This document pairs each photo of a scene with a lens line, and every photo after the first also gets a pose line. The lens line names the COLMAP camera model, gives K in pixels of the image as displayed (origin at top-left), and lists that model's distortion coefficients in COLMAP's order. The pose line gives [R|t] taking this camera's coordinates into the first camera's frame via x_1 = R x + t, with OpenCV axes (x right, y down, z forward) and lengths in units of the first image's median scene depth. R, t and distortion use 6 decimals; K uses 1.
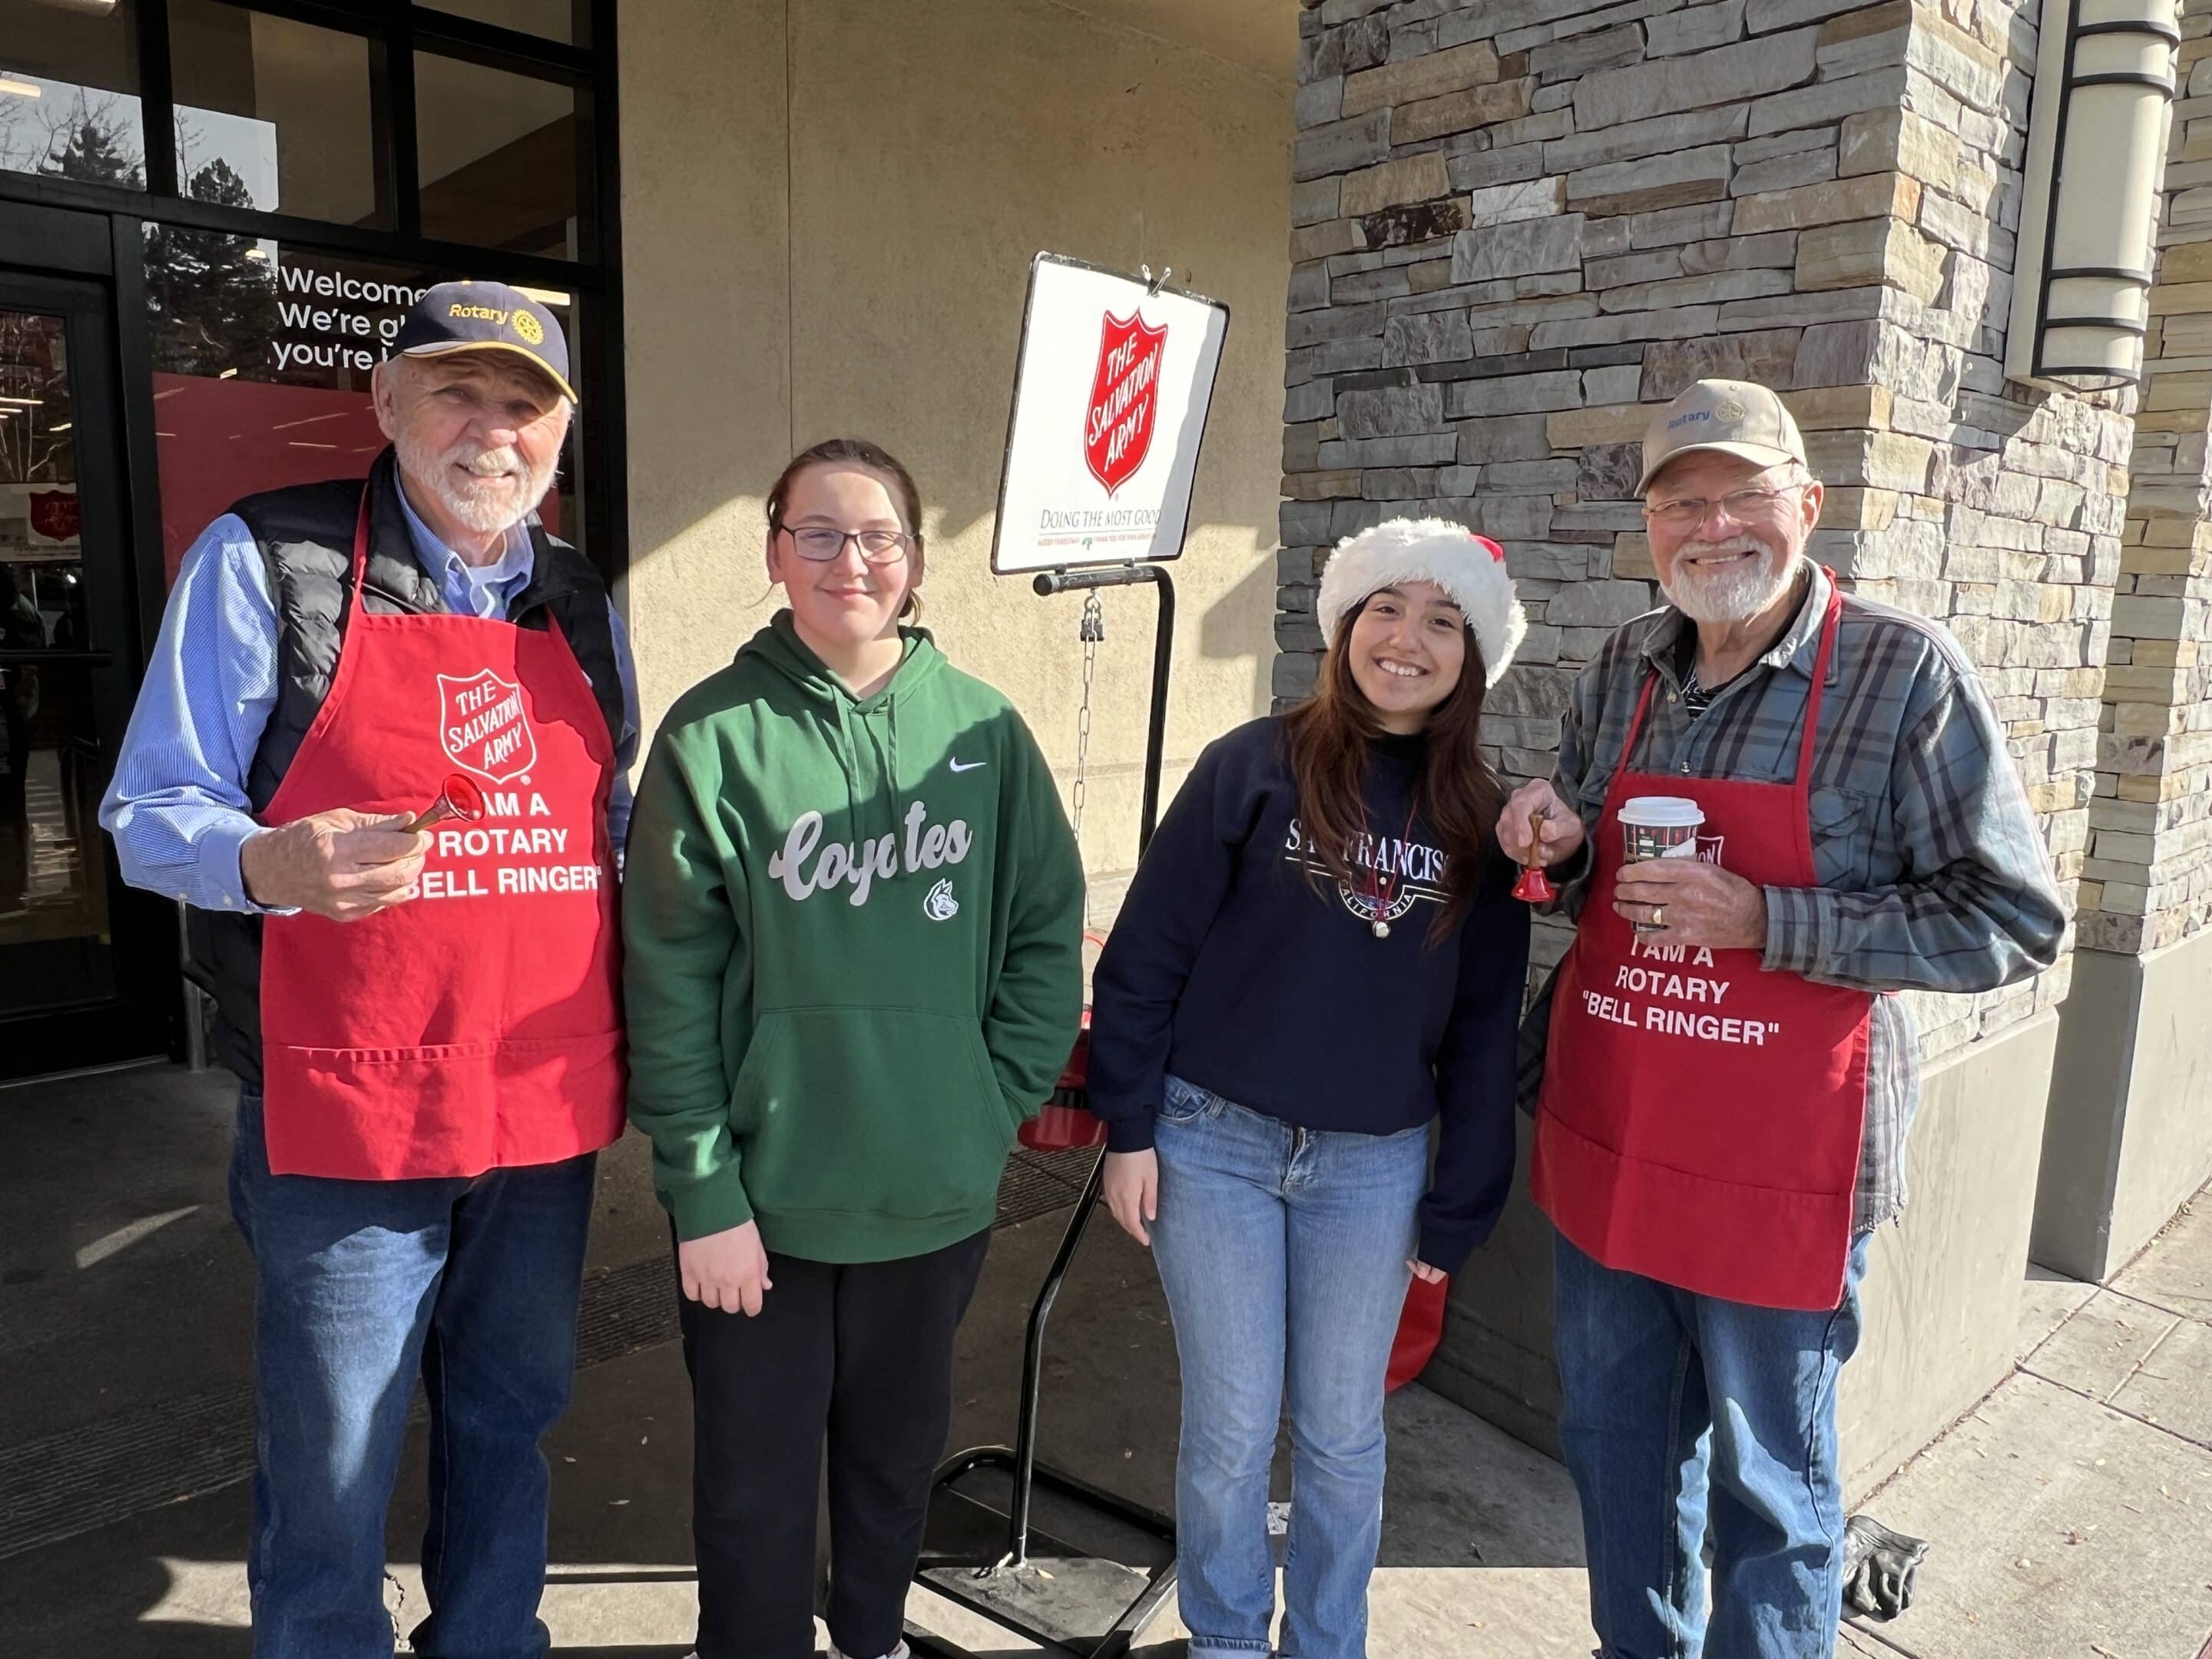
lens RADIAL K [[1492.8, 0, 1106.0], [0, 1492.8, 829.5], [0, 0, 1]] dist [0.009468, -0.004945]
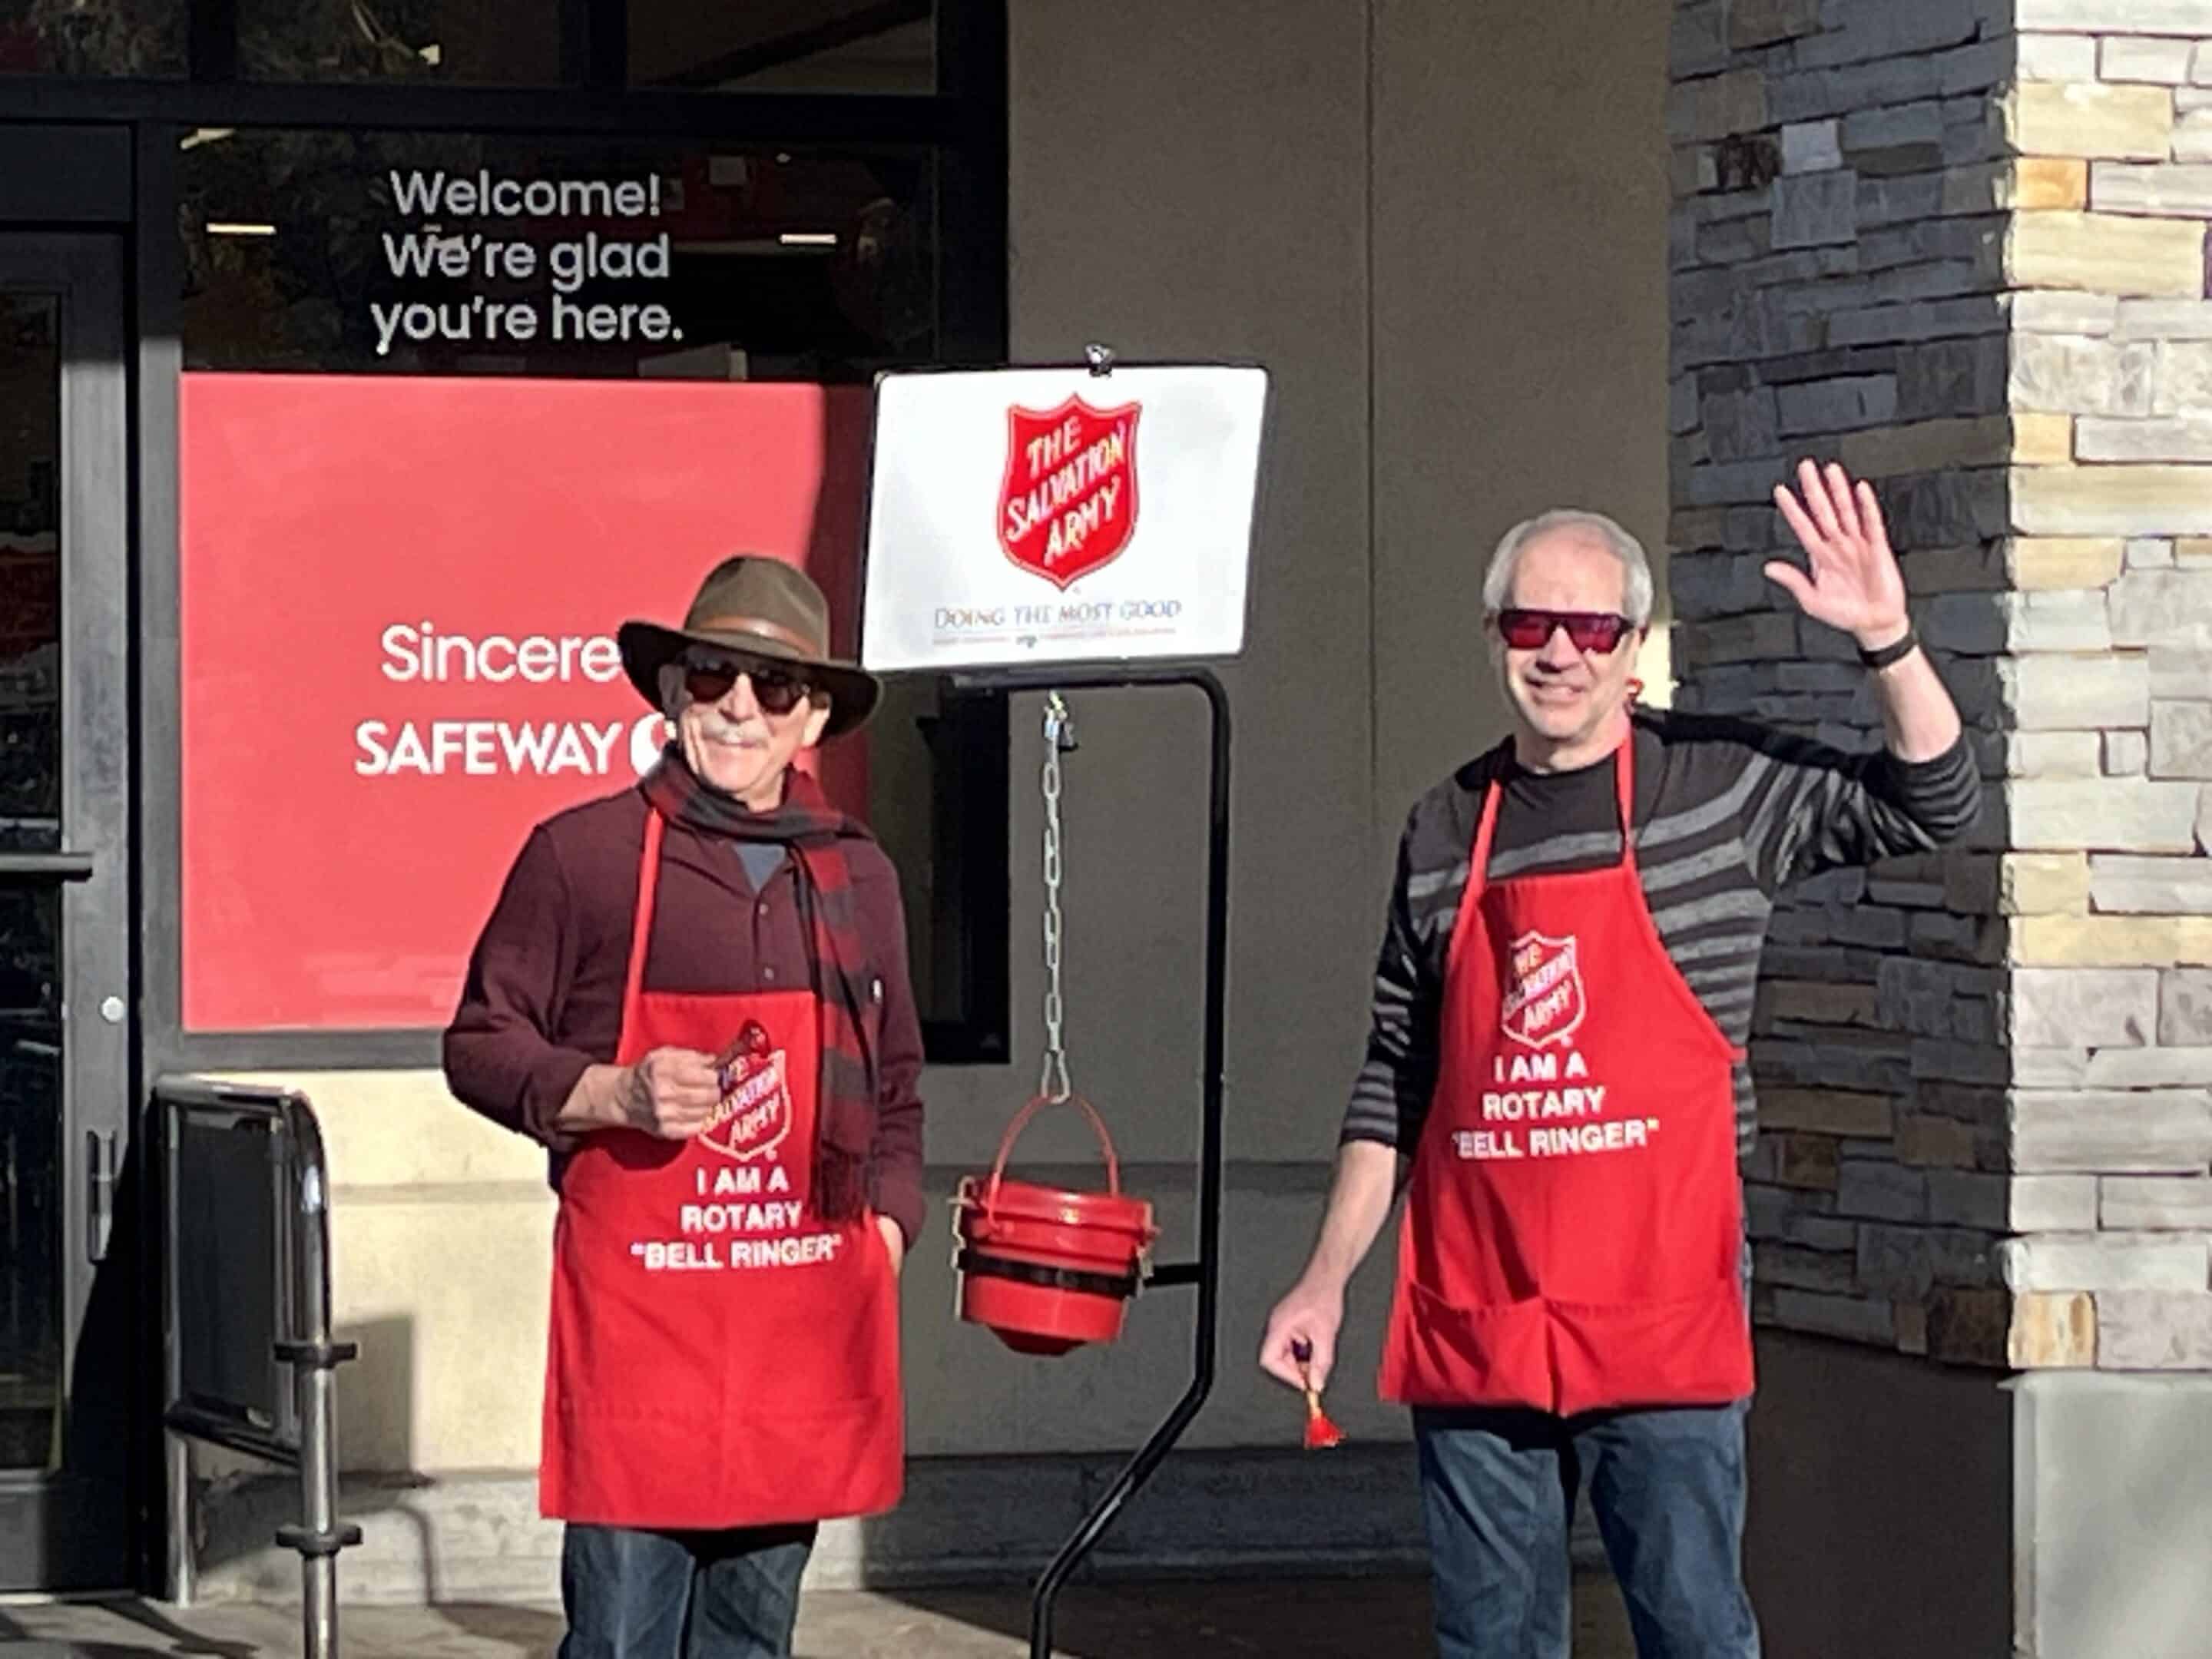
lens RADIAL K [[8342.5, 0, 1106.0], [0, 8342.5, 829.5], [0, 0, 1]] dist [0.733824, -2.940066]
pose [[0.901721, -0.020451, -0.431833, 1.021049], [-0.047776, 0.988048, -0.146556, 0.307135], [0.429669, 0.152784, 0.889967, -1.611486]]
